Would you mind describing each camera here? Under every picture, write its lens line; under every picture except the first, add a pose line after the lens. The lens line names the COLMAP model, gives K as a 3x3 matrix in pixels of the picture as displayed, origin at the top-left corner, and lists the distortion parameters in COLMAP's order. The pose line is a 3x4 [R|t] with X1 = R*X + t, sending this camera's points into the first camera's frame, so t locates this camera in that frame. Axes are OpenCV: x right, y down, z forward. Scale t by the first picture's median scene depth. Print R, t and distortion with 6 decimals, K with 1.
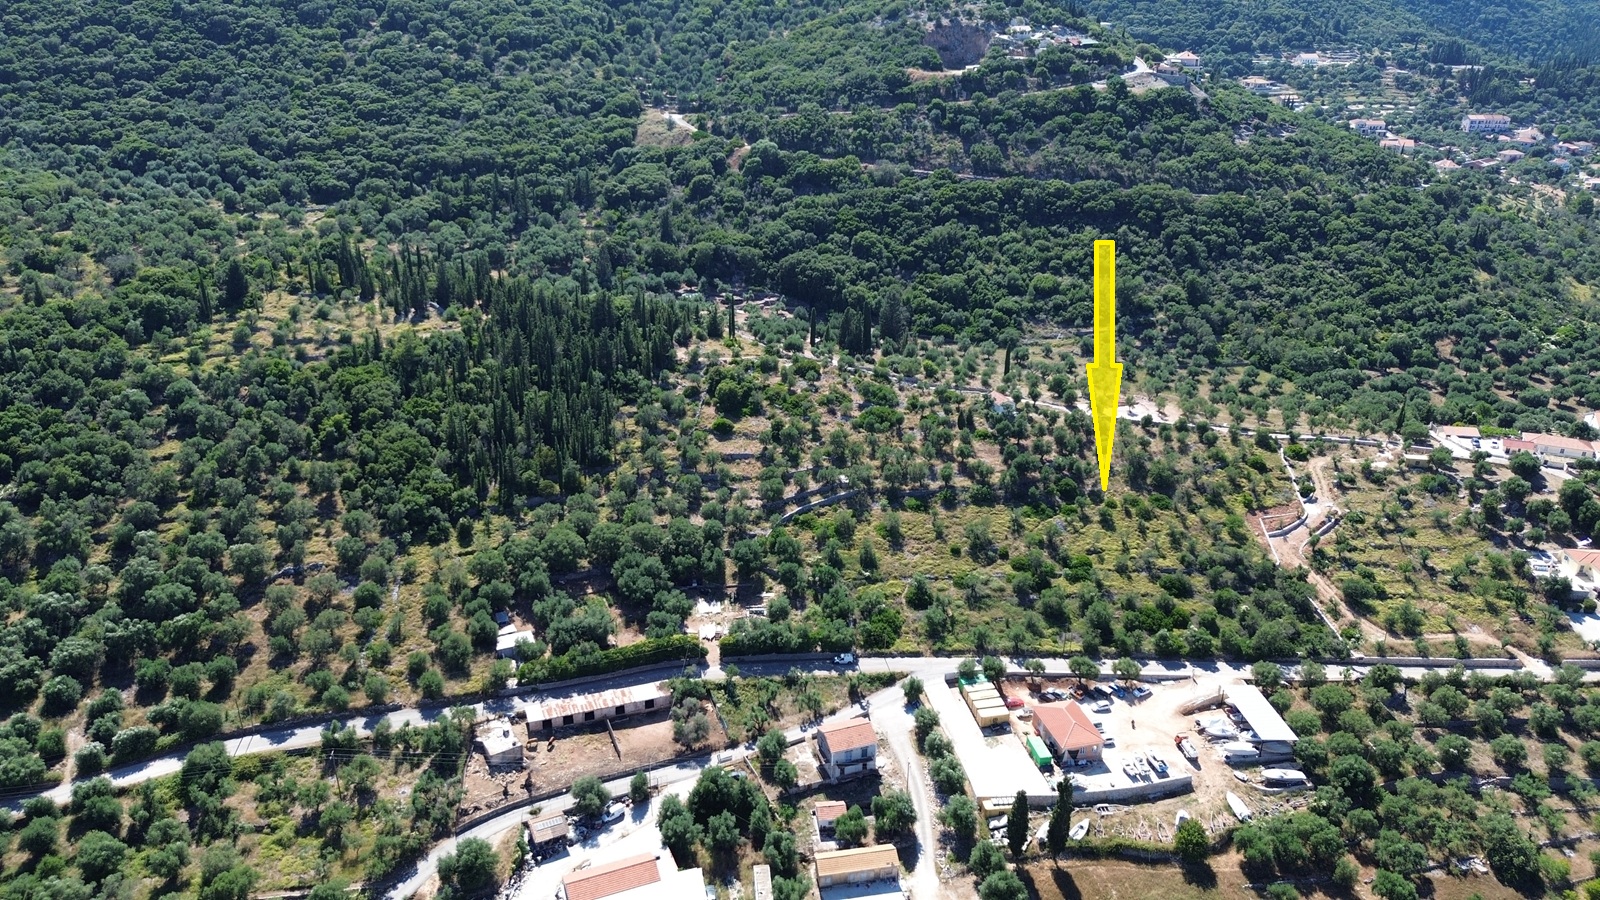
lens RADIAL K [[1135.4, 0, 796.4], [0, 1135.4, 450.1], [0, 0, 1]] dist [0.068444, -0.061378]
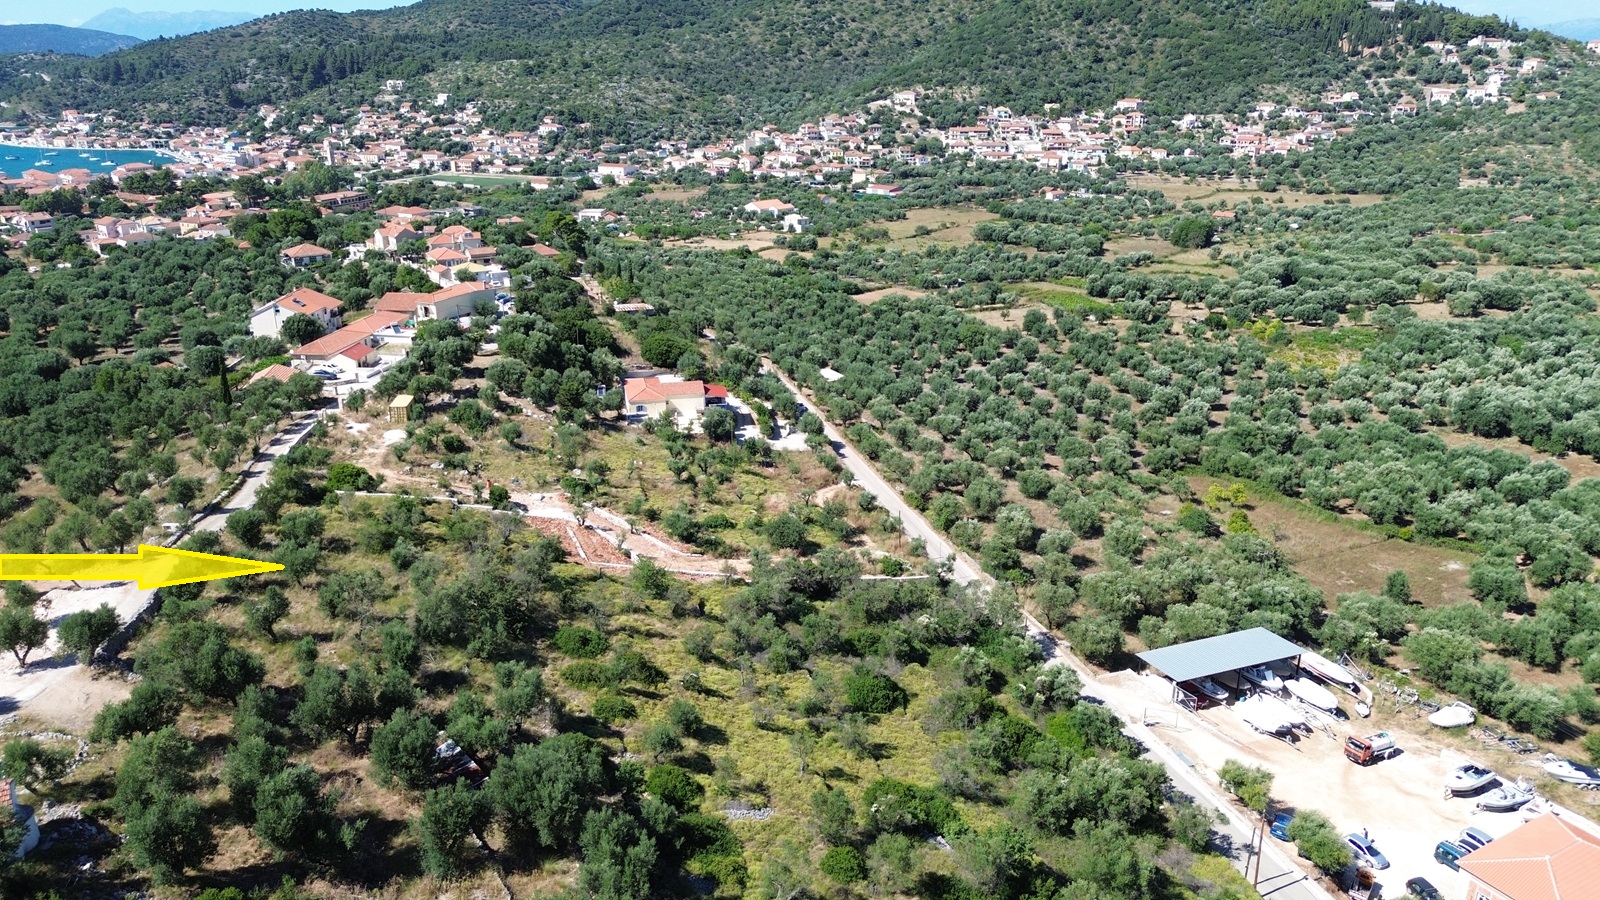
lens RADIAL K [[1129.0, 0, 800.0], [0, 1129.0, 450.0], [0, 0, 1]] dist [0.160553, -0.338653]
pose [[-0.262905, -0.329538, 0.906800, -0.023837], [0.378656, 0.829214, 0.411125, -0.135898], [-0.887412, 0.451452, -0.093223, 0.938990]]
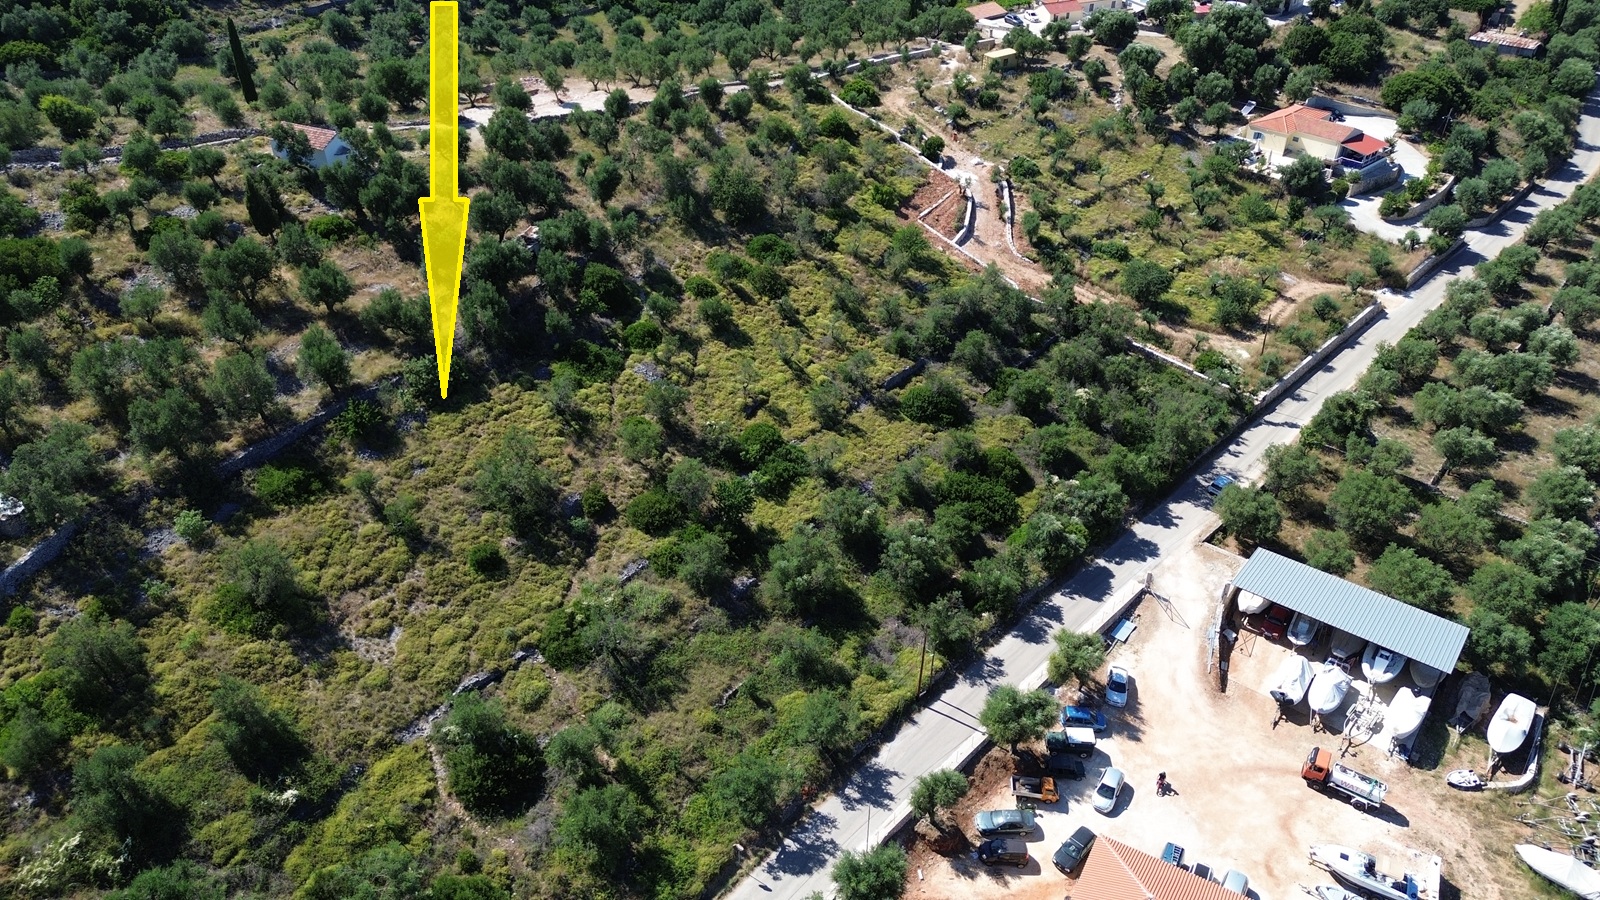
lens RADIAL K [[1142.0, 0, 794.5], [0, 1142.0, 444.8], [0, 0, 1]] dist [0.062718, -0.054590]
pose [[0.695113, -0.412696, 0.588643, 0.014566], [0.293176, 0.910361, 0.292047, -0.016201], [-0.656404, -0.030429, 0.753795, 0.634405]]
